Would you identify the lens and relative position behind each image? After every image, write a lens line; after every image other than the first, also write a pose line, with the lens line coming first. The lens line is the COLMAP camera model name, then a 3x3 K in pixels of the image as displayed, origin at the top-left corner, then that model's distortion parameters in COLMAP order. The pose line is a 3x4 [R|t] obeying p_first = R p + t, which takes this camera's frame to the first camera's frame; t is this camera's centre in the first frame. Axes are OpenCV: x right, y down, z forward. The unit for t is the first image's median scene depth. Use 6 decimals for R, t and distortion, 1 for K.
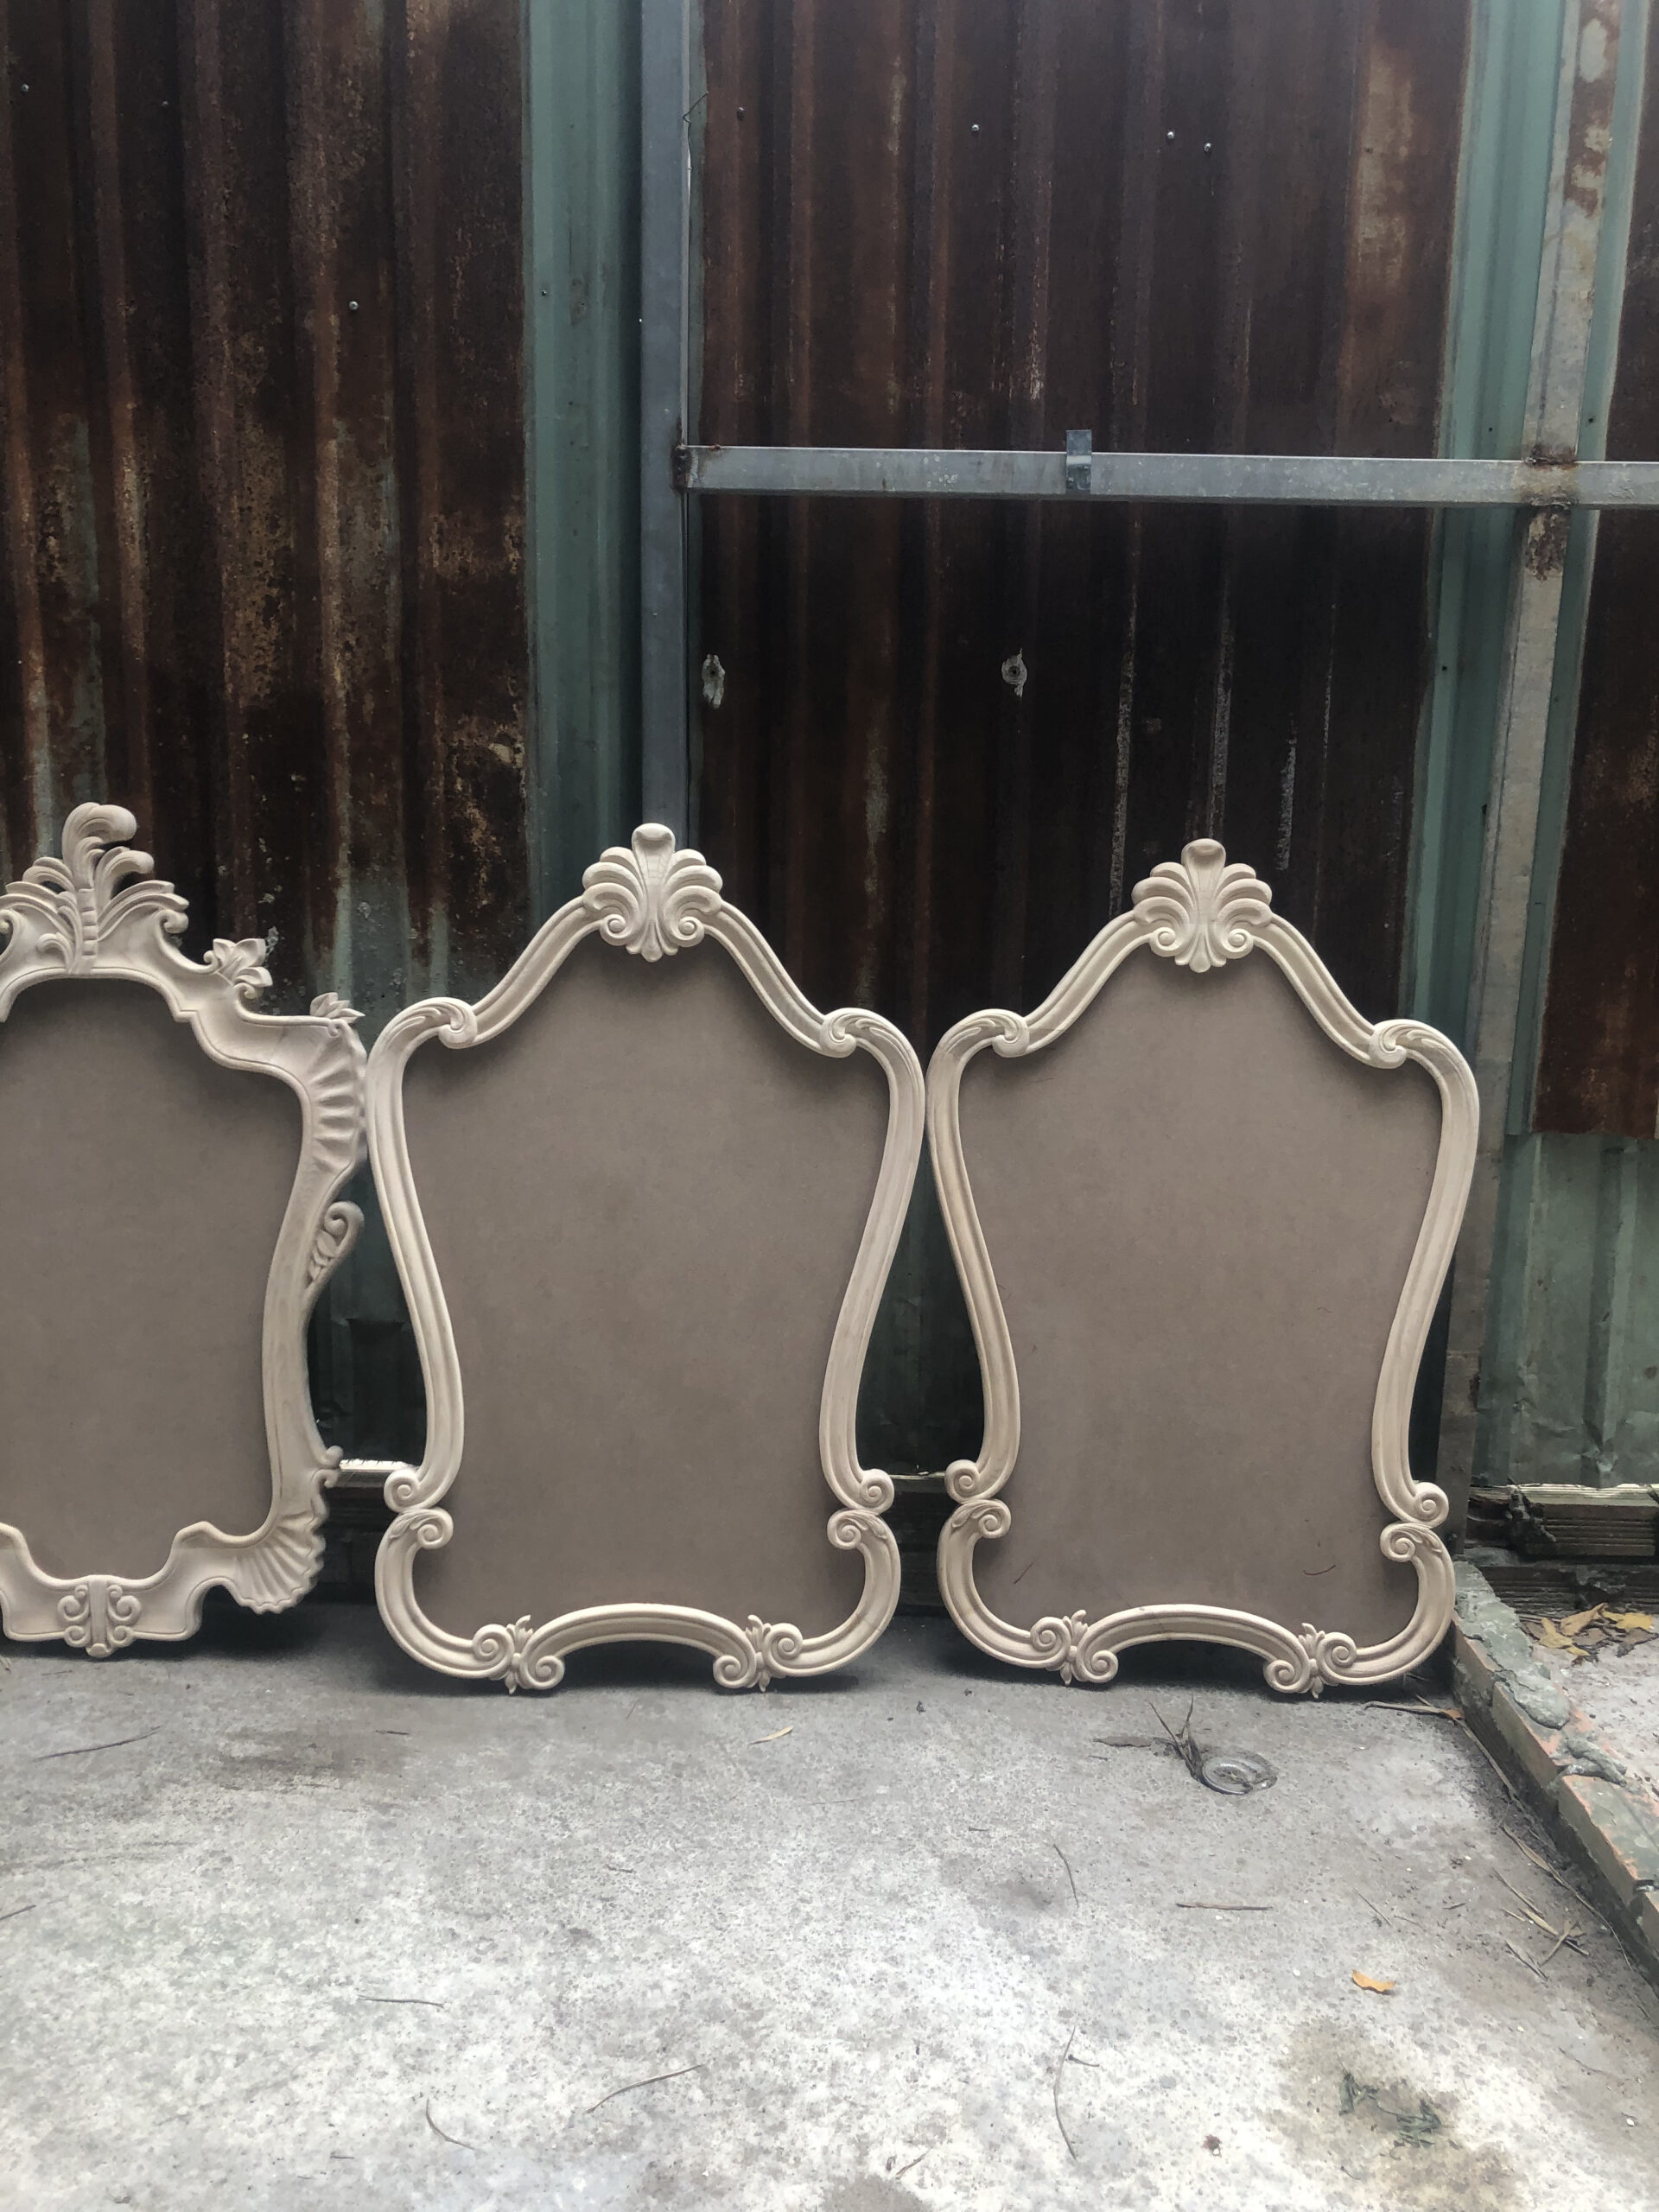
lens RADIAL K [[1915.8, 0, 827.6], [0, 1915.8, 1122.7], [0, 0, 1]] dist [0.015254, -0.014419]
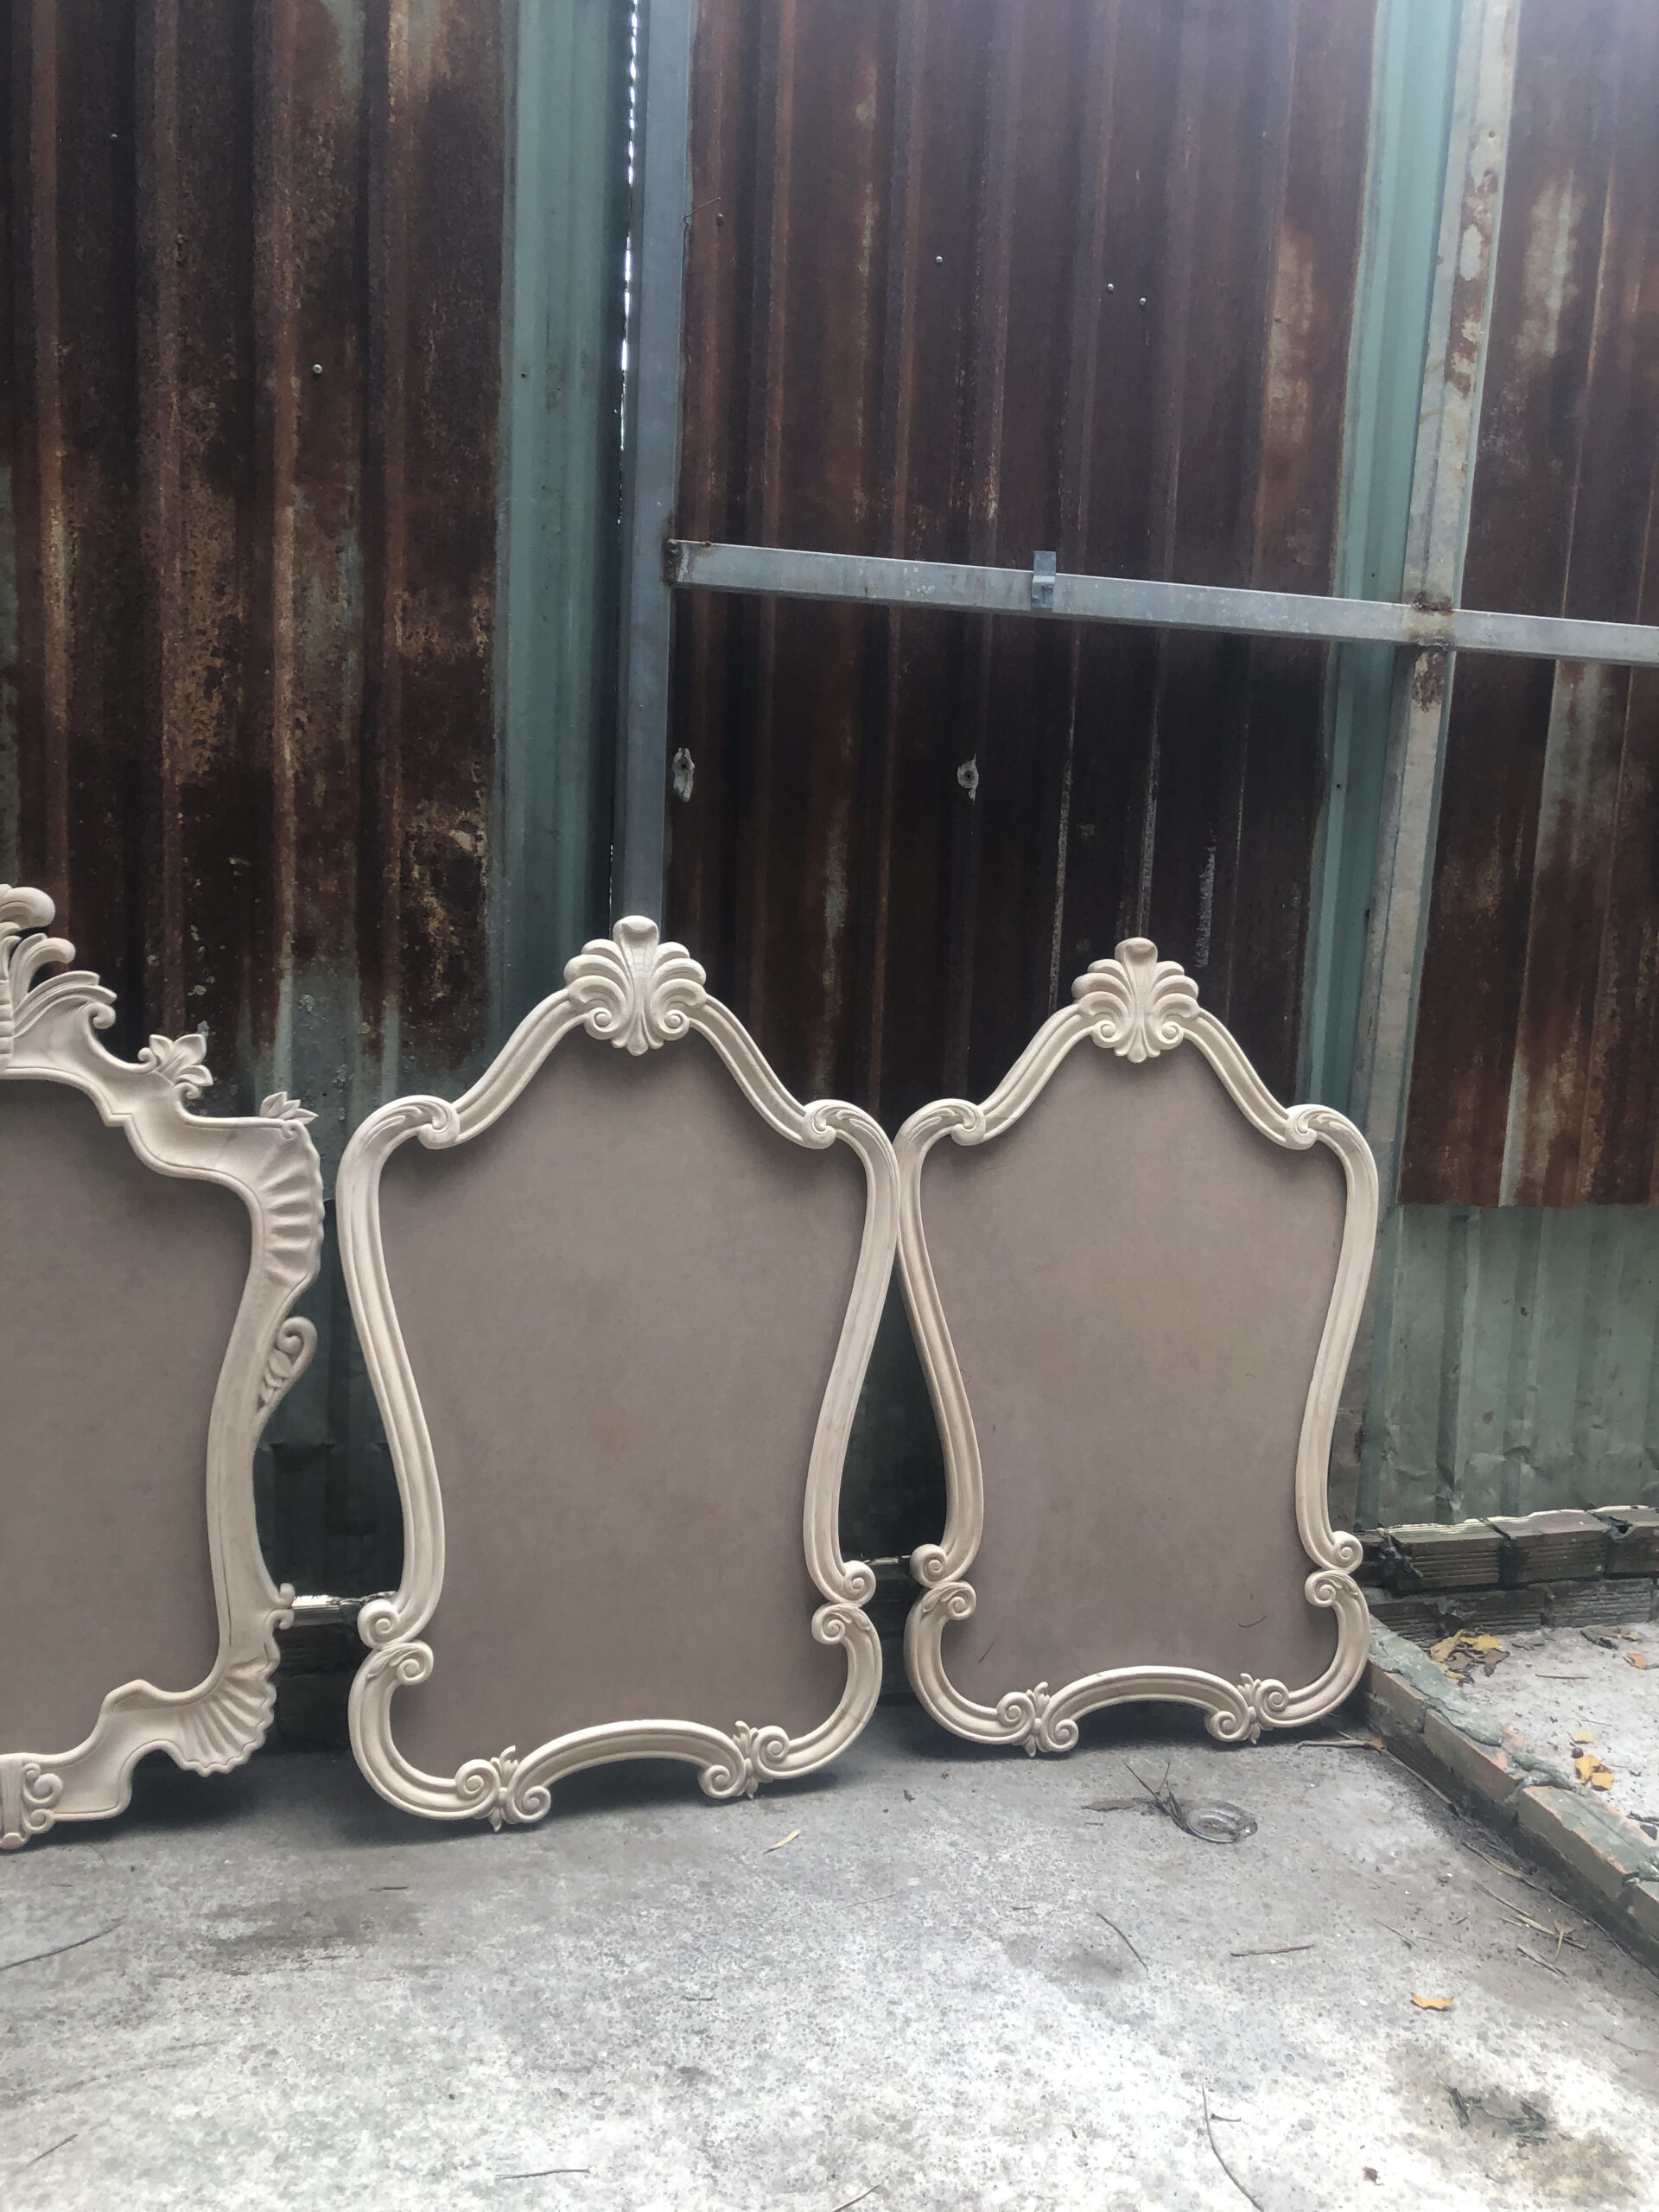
lens RADIAL K [[1915.8, 0, 827.6], [0, 1915.8, 1122.7], [0, 0, 1]] dist [0.015254, -0.014419]
pose [[0.958740, -0.016865, 0.283782, -0.277004], [0.028650, 0.998888, -0.037431, -0.010706], [-0.282836, 0.044017, 0.958158, 0.035874]]
